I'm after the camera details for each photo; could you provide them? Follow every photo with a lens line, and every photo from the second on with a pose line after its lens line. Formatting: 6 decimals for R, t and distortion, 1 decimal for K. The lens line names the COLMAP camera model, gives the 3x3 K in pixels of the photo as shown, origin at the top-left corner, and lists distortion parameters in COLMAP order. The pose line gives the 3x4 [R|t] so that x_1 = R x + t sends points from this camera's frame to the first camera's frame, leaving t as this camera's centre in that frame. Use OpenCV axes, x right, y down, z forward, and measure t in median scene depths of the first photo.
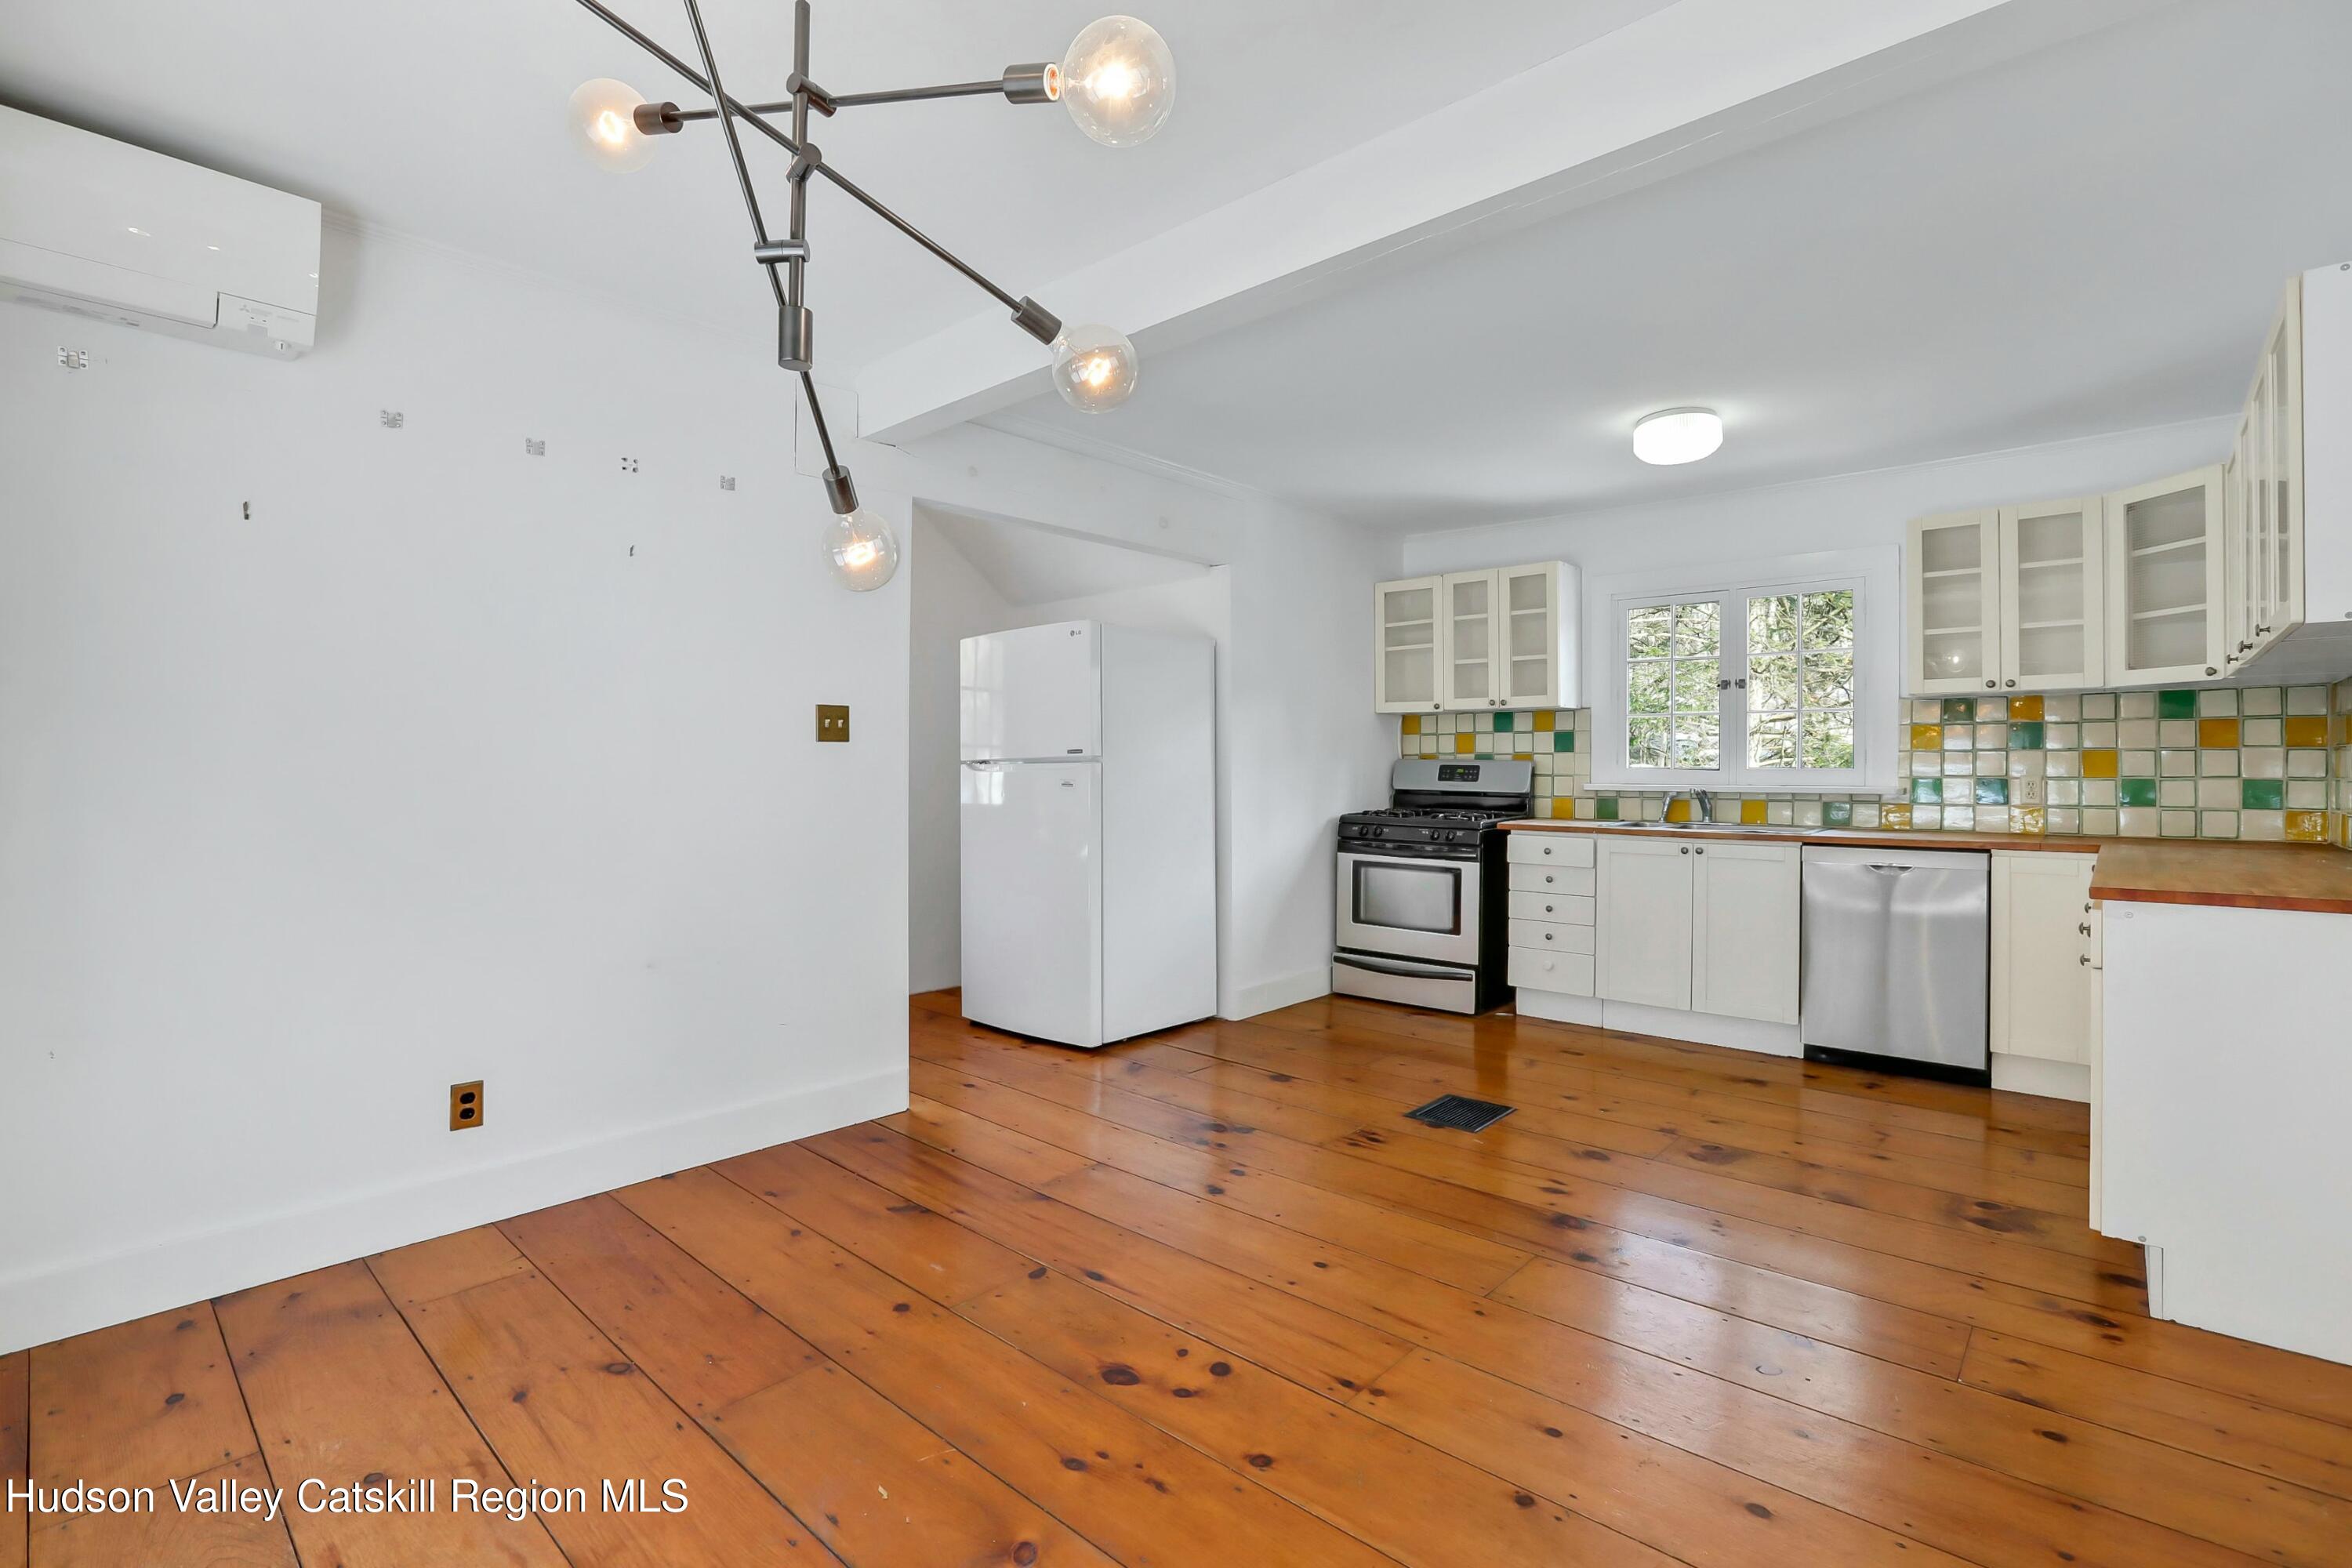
lens RADIAL K [[1070.4, 0, 1160.2], [0, 1070.4, 771.8], [0, 0, 1]] dist [-0.048934, 0.015958]
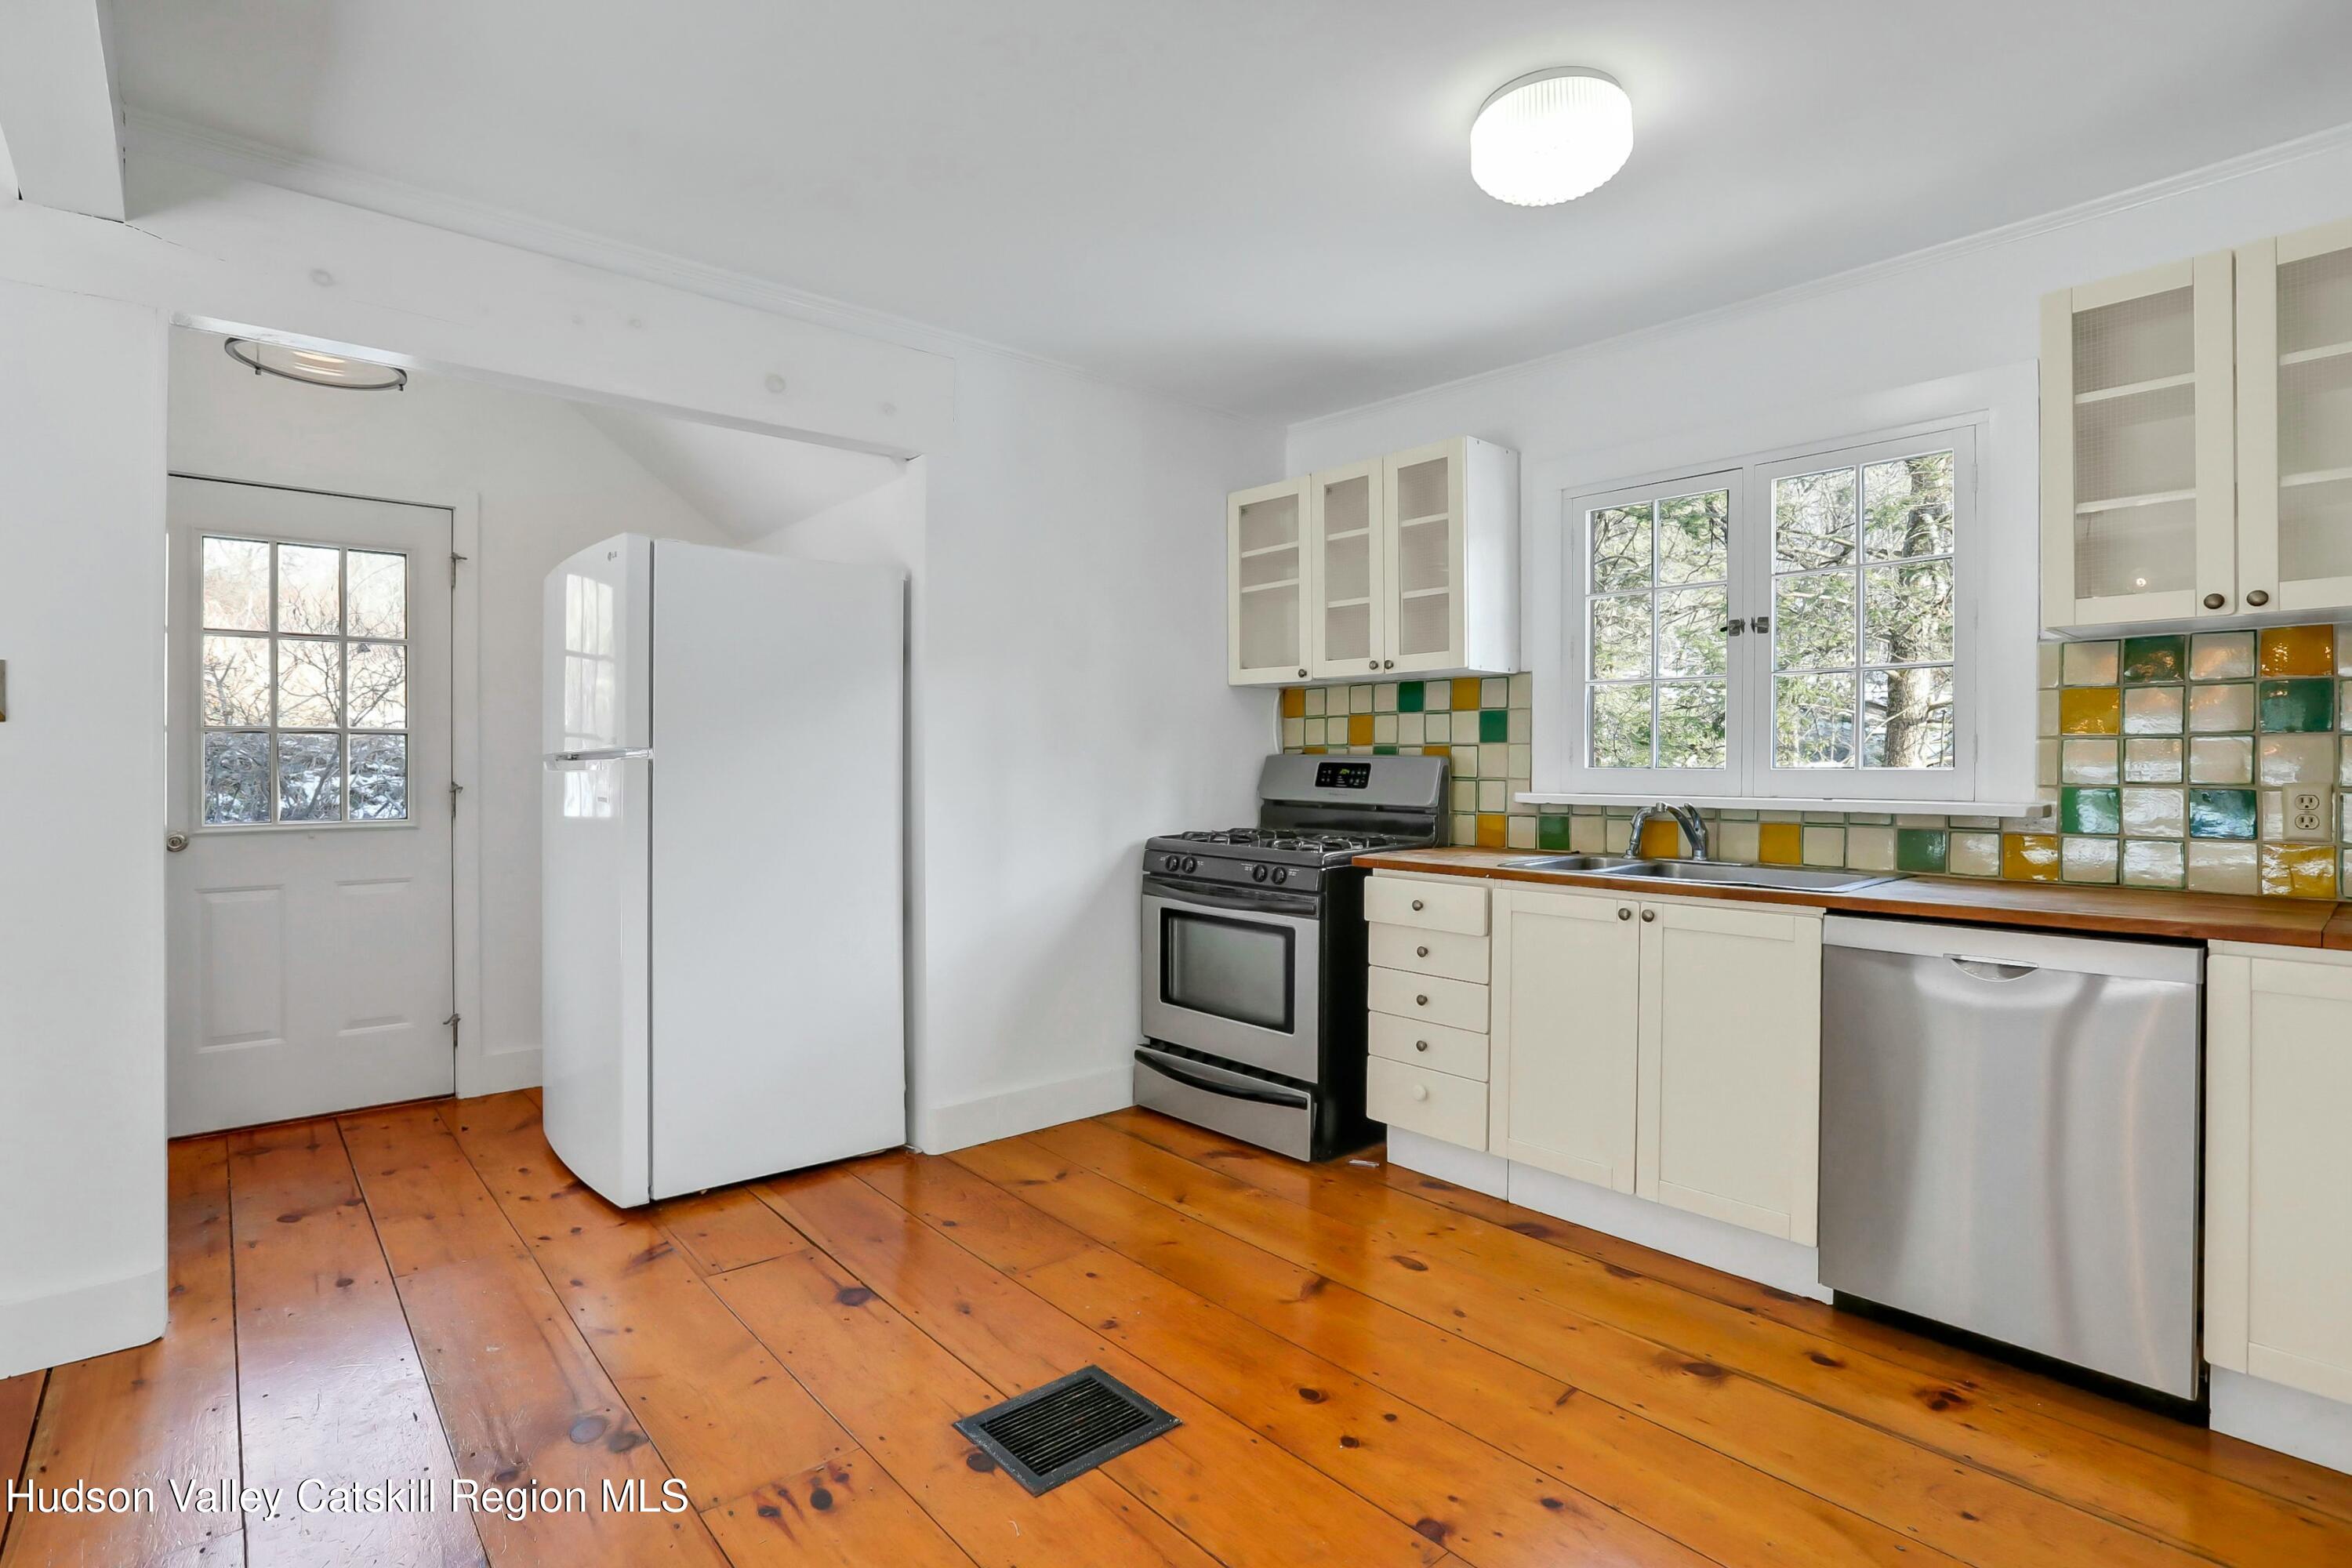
lens RADIAL K [[1139.6, 0, 1160.5], [0, 1139.6, 769.2], [0, 0, 1]] dist [-0.051279, 0.020106]
pose [[0.992648, 0.001811, -0.121021, 0.304413], [-0.002030, 0.999997, -0.001690, -0.001249], [0.121017, 0.001923, 0.992649, 0.350752]]
